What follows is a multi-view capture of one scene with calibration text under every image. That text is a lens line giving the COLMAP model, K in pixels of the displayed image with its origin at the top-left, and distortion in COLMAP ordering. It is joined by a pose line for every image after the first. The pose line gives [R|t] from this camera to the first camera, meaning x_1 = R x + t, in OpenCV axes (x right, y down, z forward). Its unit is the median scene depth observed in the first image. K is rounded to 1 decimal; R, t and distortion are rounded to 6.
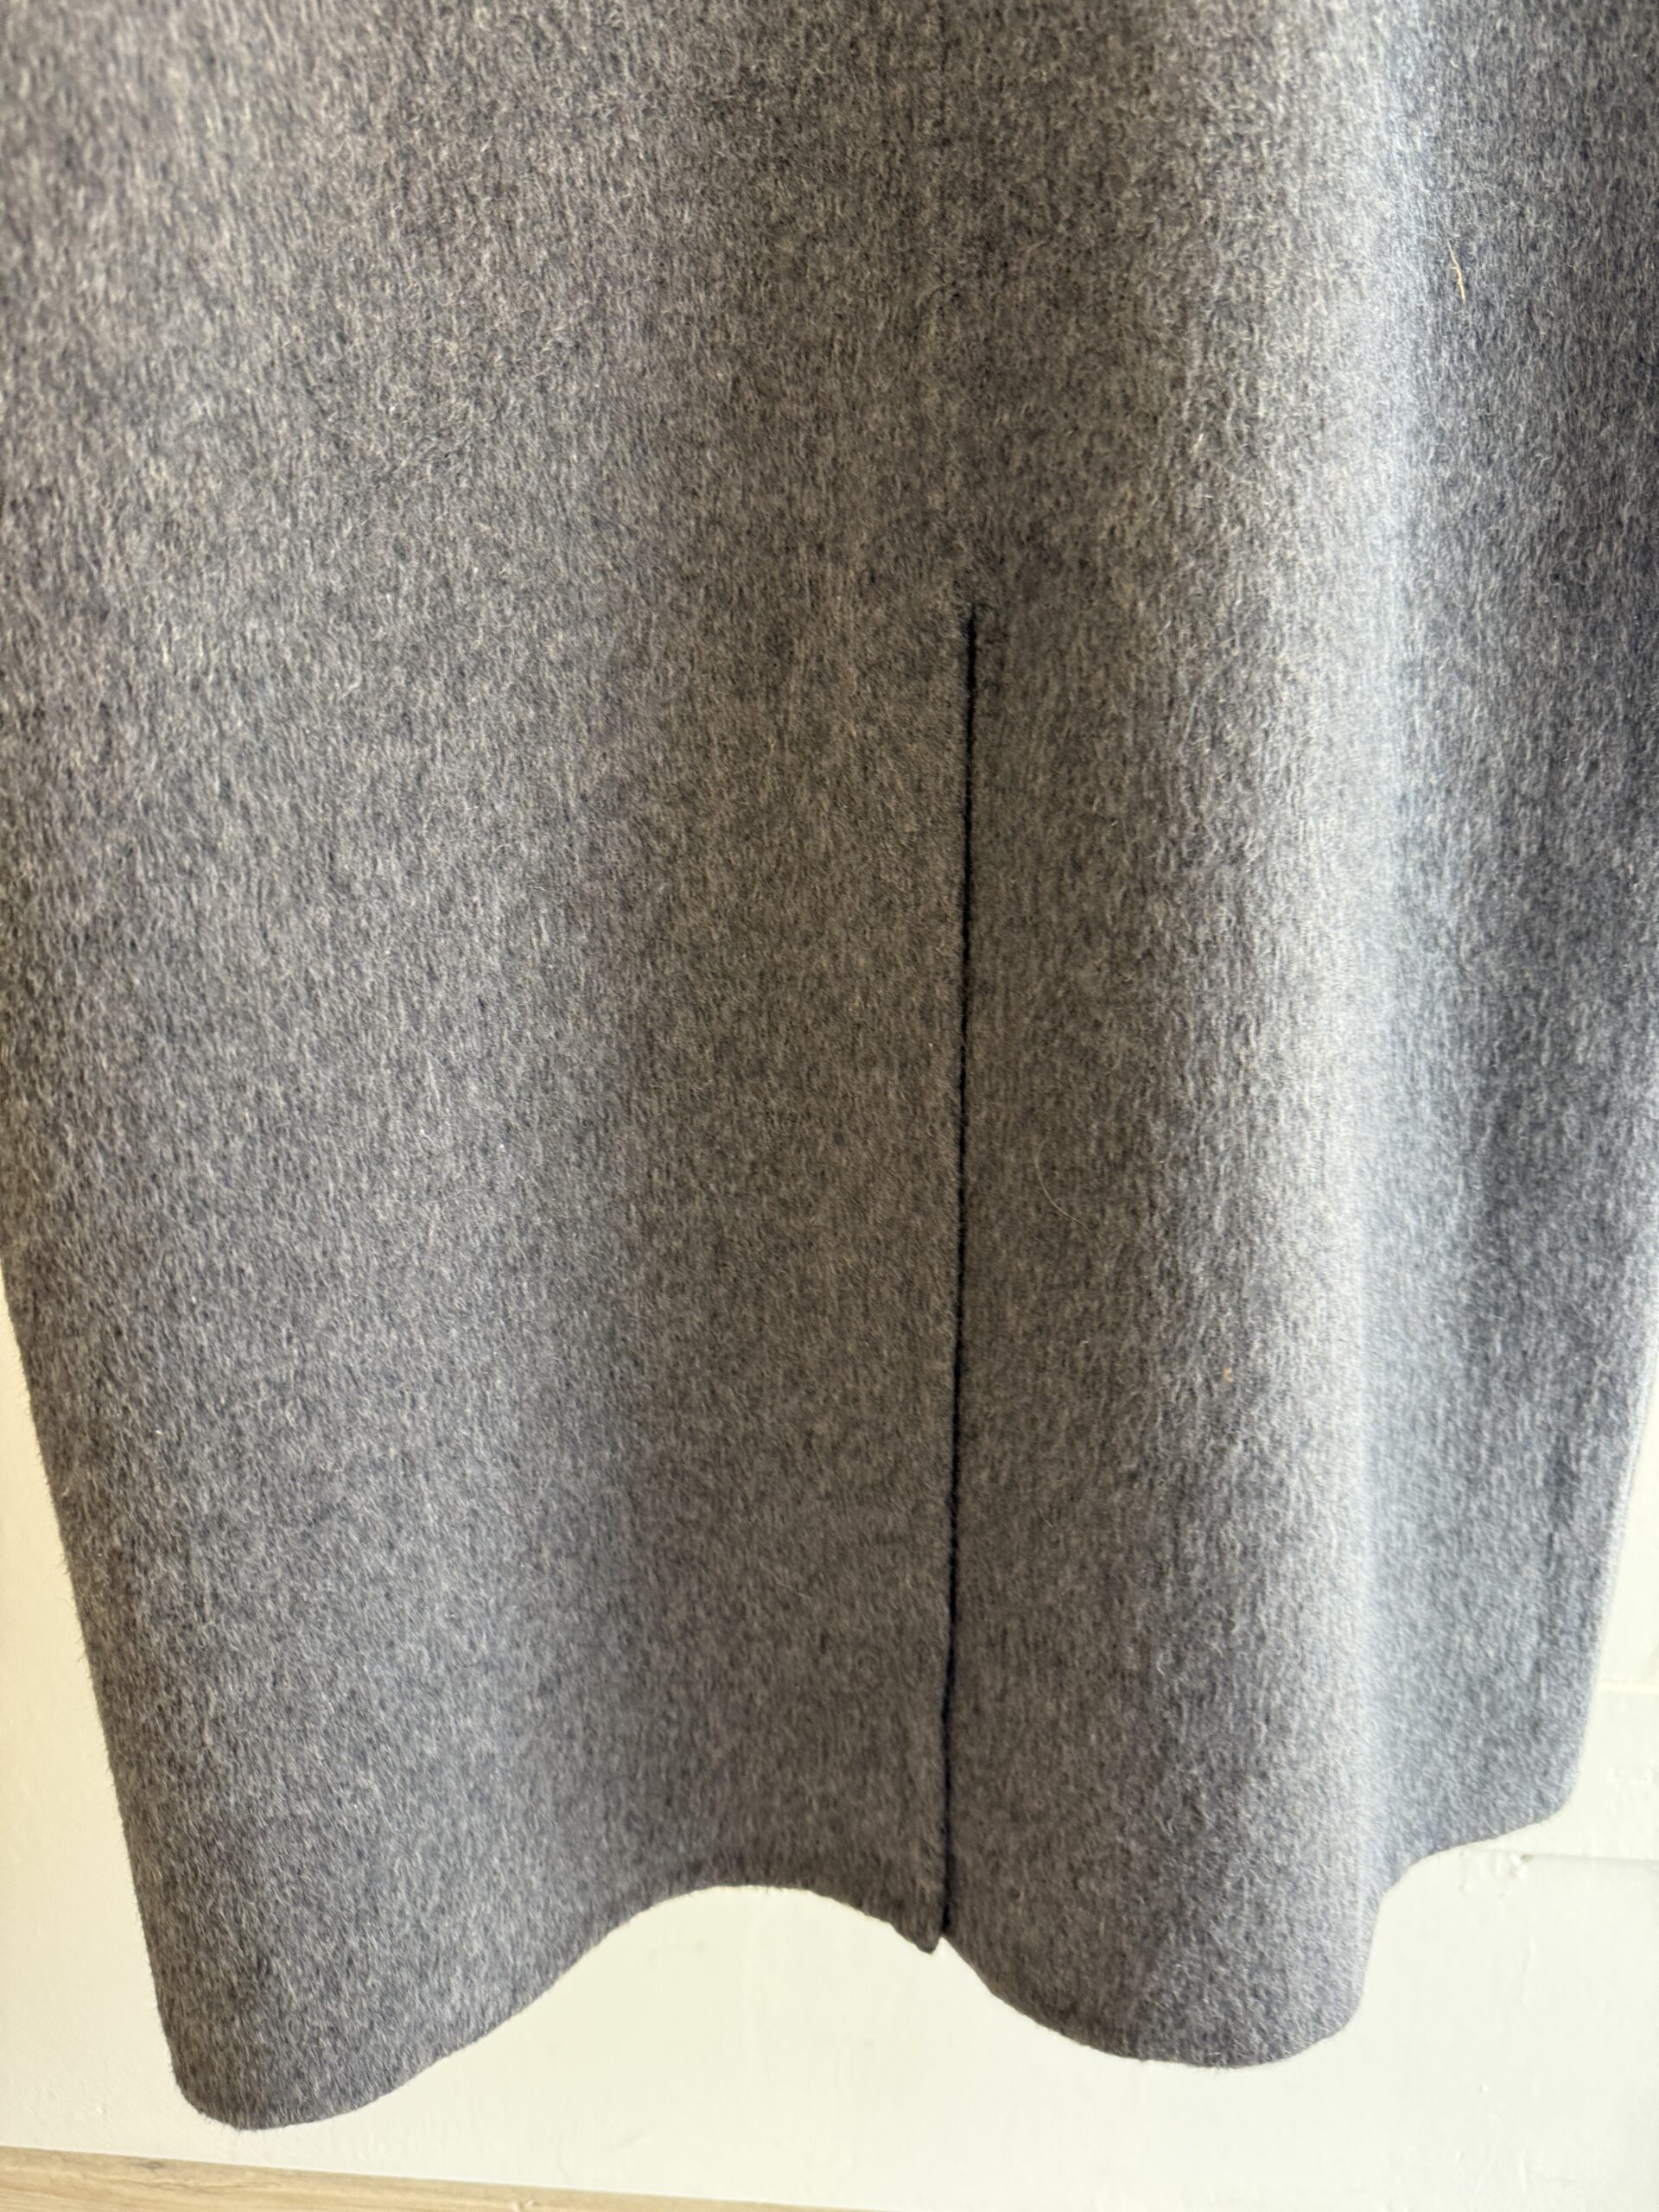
lens RADIAL K [[1901.5, 0, 900.0], [0, 1901.5, 916.1], [0, 0, 1]] dist [0.177035, -0.448598]
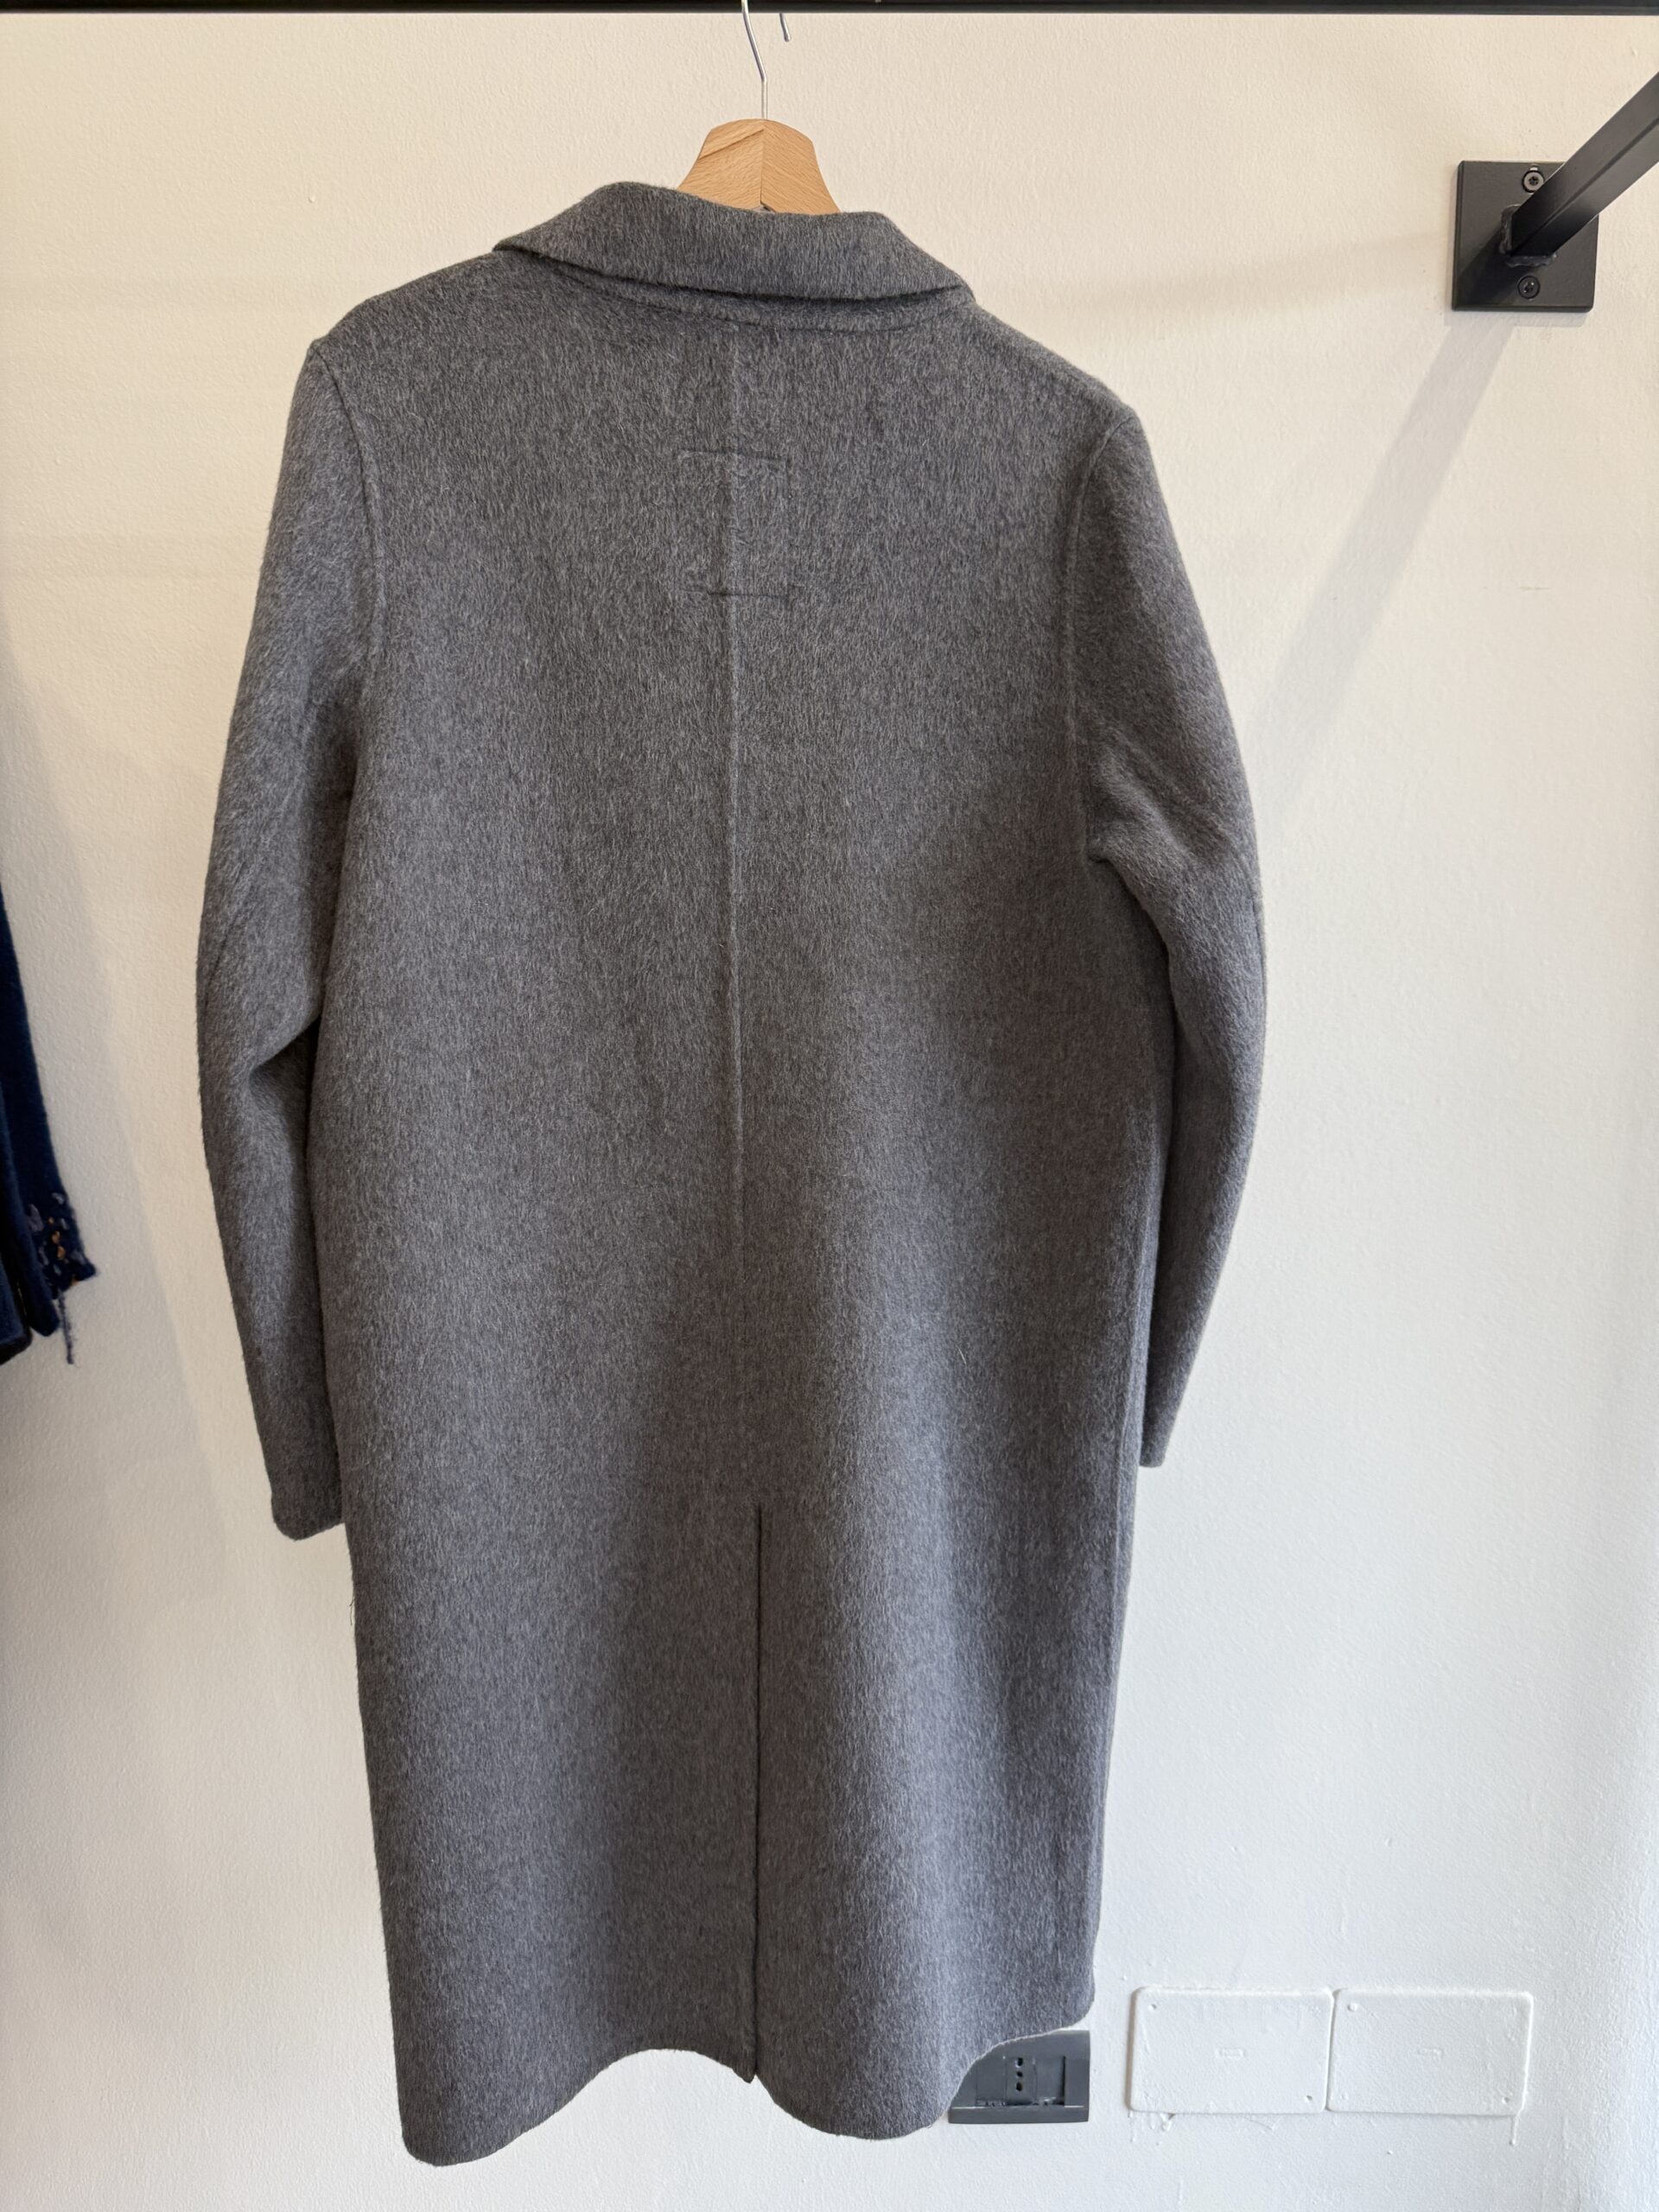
lens RADIAL K [[1553.1, 0, 829.5], [0, 1553.1, 1106.0], [0, 0, 1]] dist [0.139722, -0.255870]
pose [[0.999794, 0.011870, -0.016456, 0.145090], [-0.013230, 0.996278, -0.085178, -0.467817], [0.015383, 0.085378, 0.996230, -0.992977]]
